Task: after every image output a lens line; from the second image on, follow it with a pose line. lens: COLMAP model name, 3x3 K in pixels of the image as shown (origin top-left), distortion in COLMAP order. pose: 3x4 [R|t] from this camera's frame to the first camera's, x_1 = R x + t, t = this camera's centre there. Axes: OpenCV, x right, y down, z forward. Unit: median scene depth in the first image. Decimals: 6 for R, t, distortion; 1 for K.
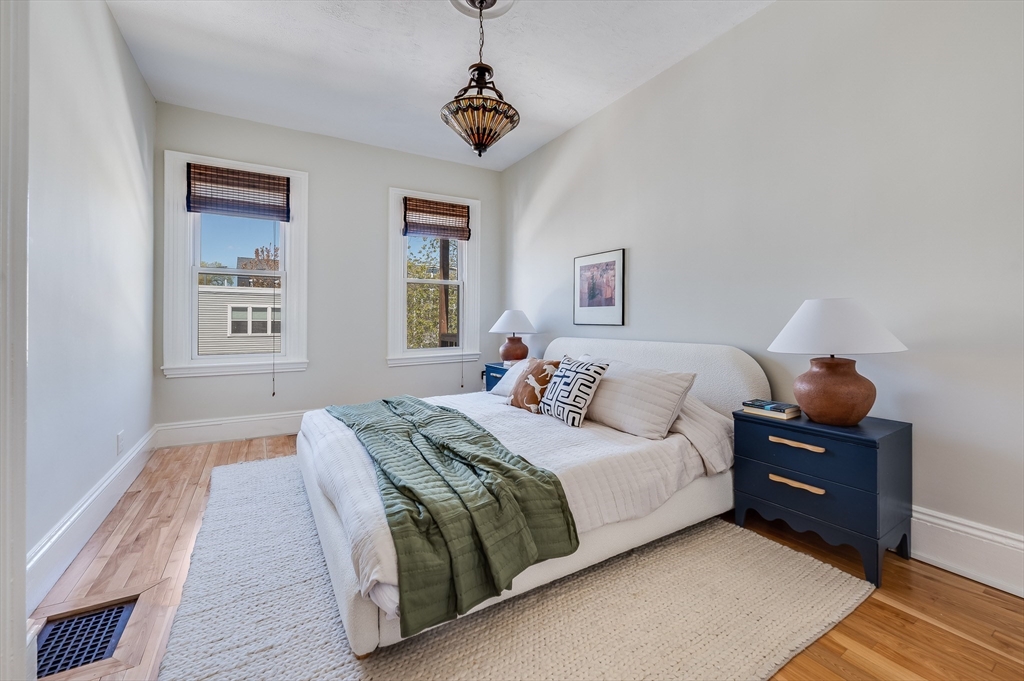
lens RADIAL K [[414.3, 0, 518.5], [0, 414.3, 324.5], [0, 0, 1]] dist [0.001872, -0.000023]
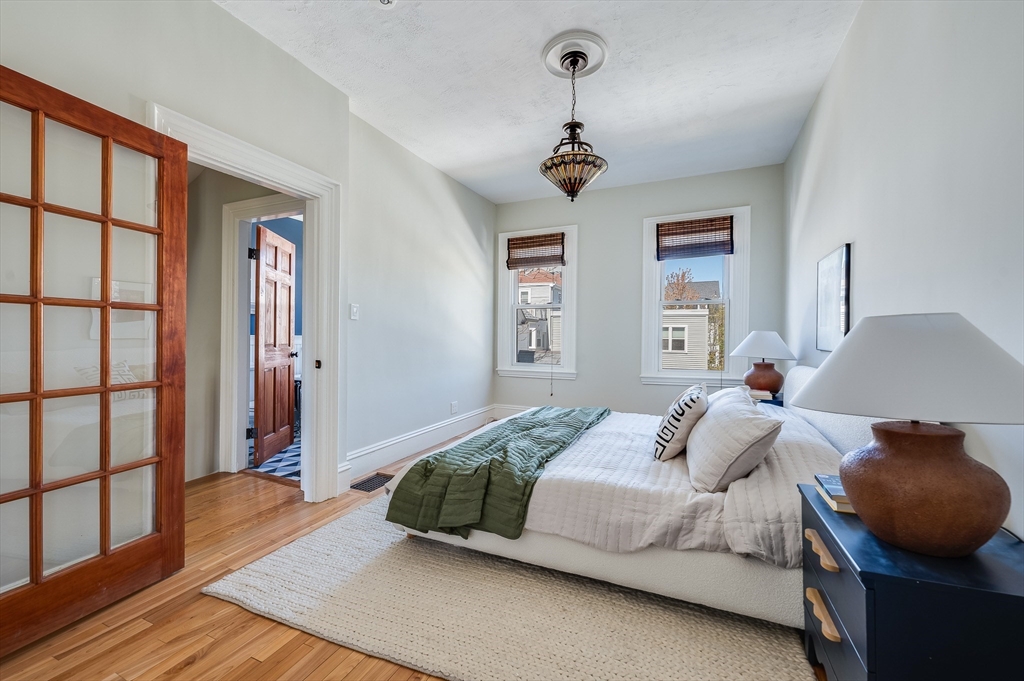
lens RADIAL K [[414.3, 0, 513.5], [0, 414.3, 335.8], [0, 0, 1]] dist [0.001872, -0.000023]
pose [[0.569767, 0.002525, -0.821802, 0.486989], [-0.016838, 0.999821, -0.008602, -0.011385], [0.821634, 0.018739, 0.569708, 0.134404]]
